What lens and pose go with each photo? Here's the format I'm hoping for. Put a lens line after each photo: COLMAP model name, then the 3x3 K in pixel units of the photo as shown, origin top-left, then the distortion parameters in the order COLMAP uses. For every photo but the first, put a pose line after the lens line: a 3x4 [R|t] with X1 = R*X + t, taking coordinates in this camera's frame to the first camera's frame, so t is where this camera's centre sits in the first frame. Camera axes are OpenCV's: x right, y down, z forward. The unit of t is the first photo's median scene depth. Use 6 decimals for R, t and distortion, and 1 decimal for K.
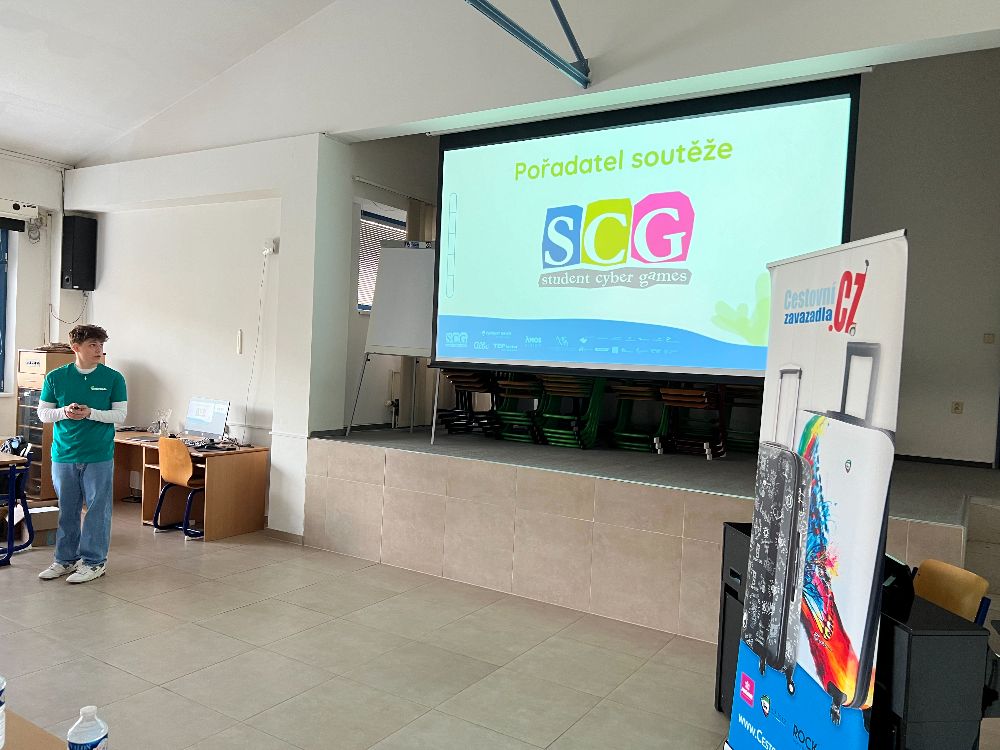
lens RADIAL K [[750.2, 0, 507.5], [0, 750.2, 381.0], [0, 0, 1]] dist [0.030137, -0.036372]
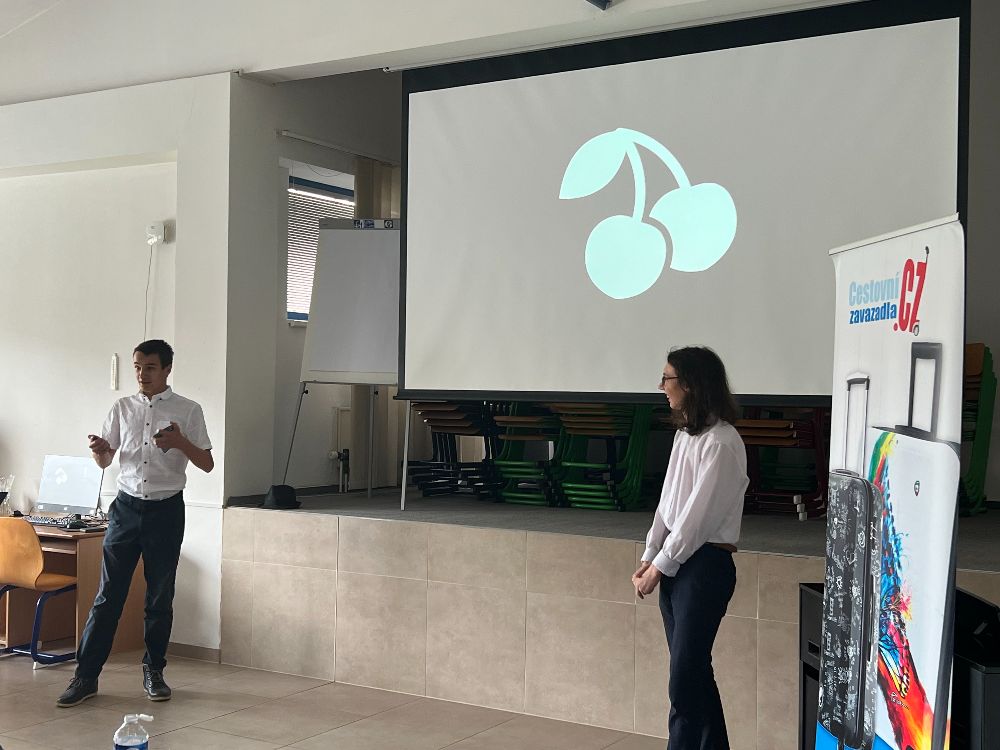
lens RADIAL K [[1272.1, 0, 509.1], [0, 1272.1, 377.4], [0, 0, 1]] dist [0.022117, 0.000000]
pose [[0.999479, -0.031857, 0.005105, -0.009229], [0.032041, 0.998636, -0.041224, 0.026405], [-0.003785, 0.041366, 0.999137, -0.357409]]
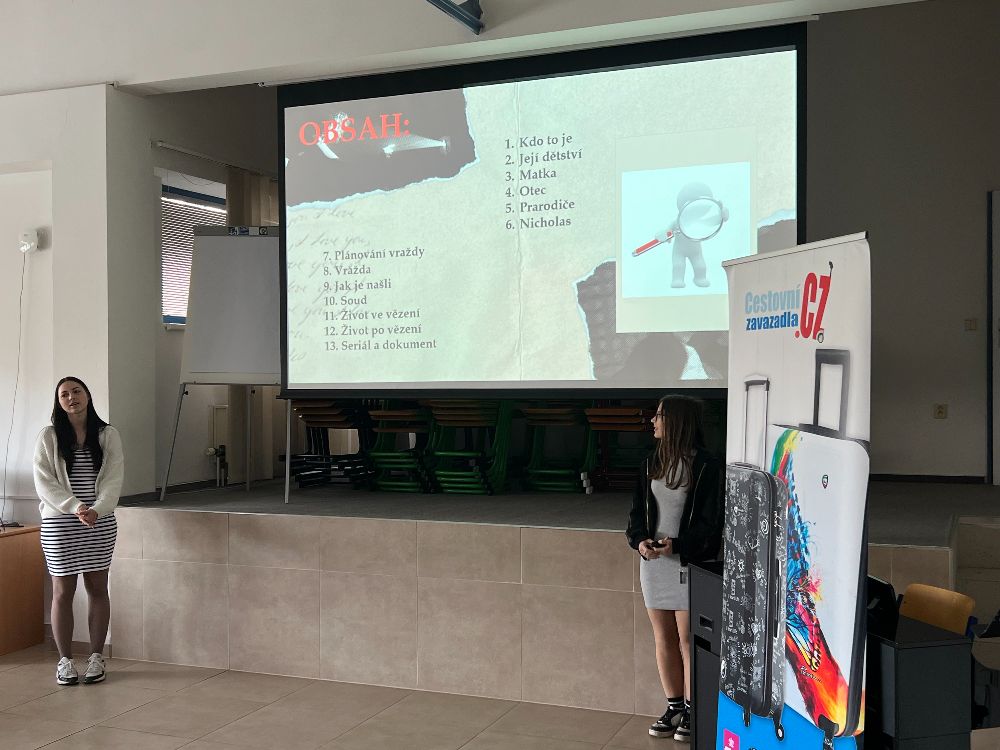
lens RADIAL K [[1135.0, 0, 506.7], [0, 1135.0, 382.9], [0, 0, 1]] dist [0.021951, 0.000000]
pose [[0.984621, -0.054848, 0.165872, -0.133991], [0.057942, 0.998224, -0.013866, -0.010349], [-0.164817, 0.023264, 0.986050, -0.268823]]
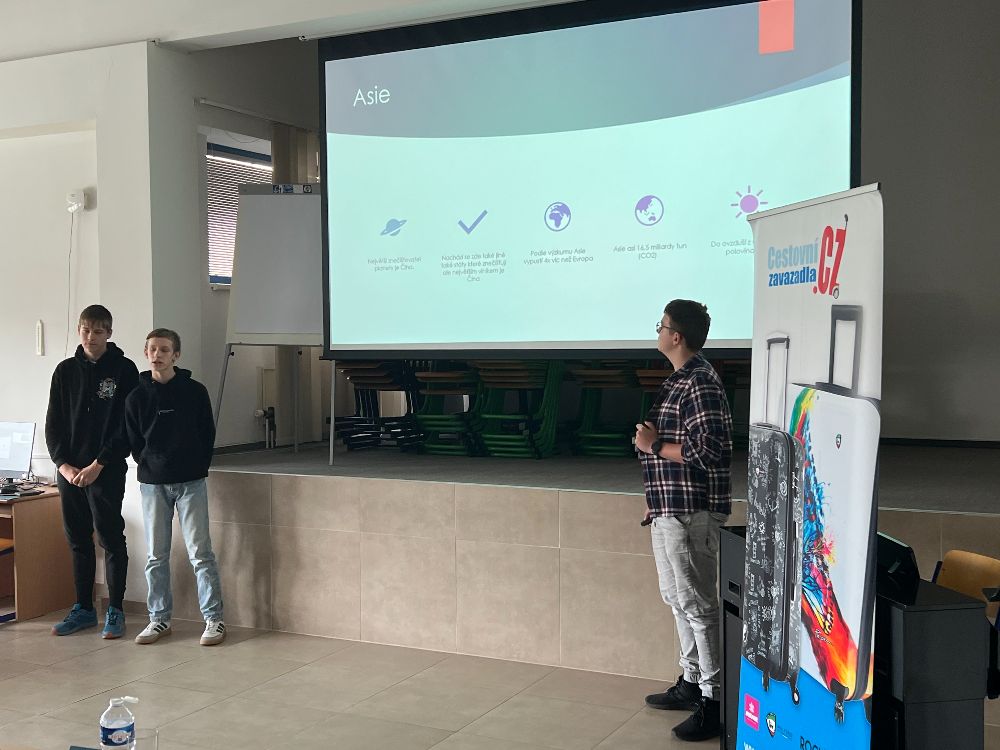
lens RADIAL K [[1193.9, 0, 504.3], [0, 1193.9, 385.7], [0, 0, 1]] dist [0.029182, 0.000000]
pose [[0.994595, -0.058899, 0.085514, -0.056908], [0.057872, 0.998220, 0.014442, 0.001199], [-0.086213, -0.009415, 0.996232, -0.330046]]
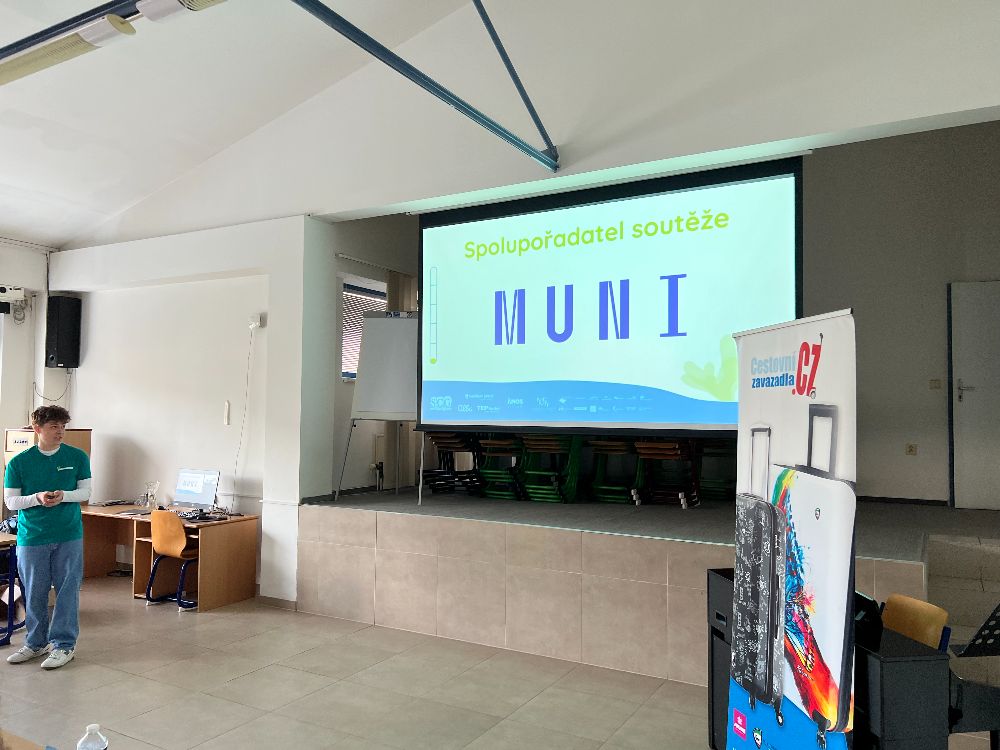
lens RADIAL K [[750.2, 0, 500.2], [0, 750.2, 380.9], [0, 0, 1]] dist [0.030137, -0.036372]
pose [[0.998475, -0.036692, 0.041247, -0.052364], [0.039499, 0.996805, -0.069419, -0.021500], [-0.038568, 0.070943, 0.996734, -0.103051]]
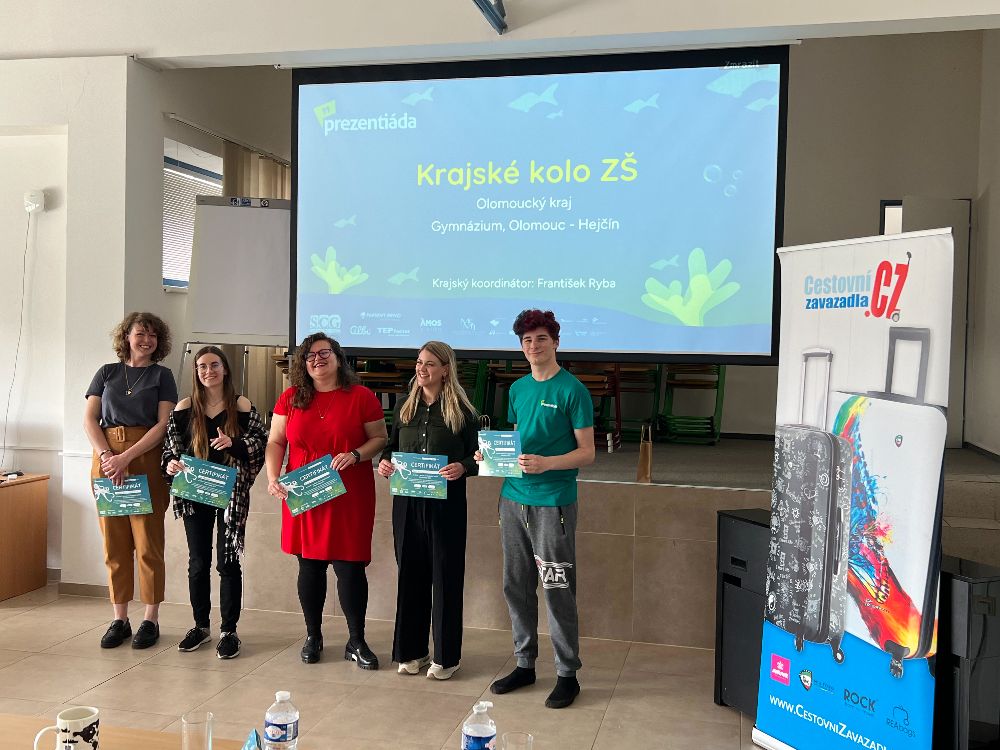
lens RADIAL K [[992.7, 0, 507.4], [0, 992.7, 371.3], [0, 0, 1]] dist [0.022938, 0.000000]
pose [[0.946077, -0.036569, 0.321872, -0.440407], [0.034406, 0.999331, 0.012409, -0.020541], [-0.322111, -0.000665, 0.946702, -0.147849]]
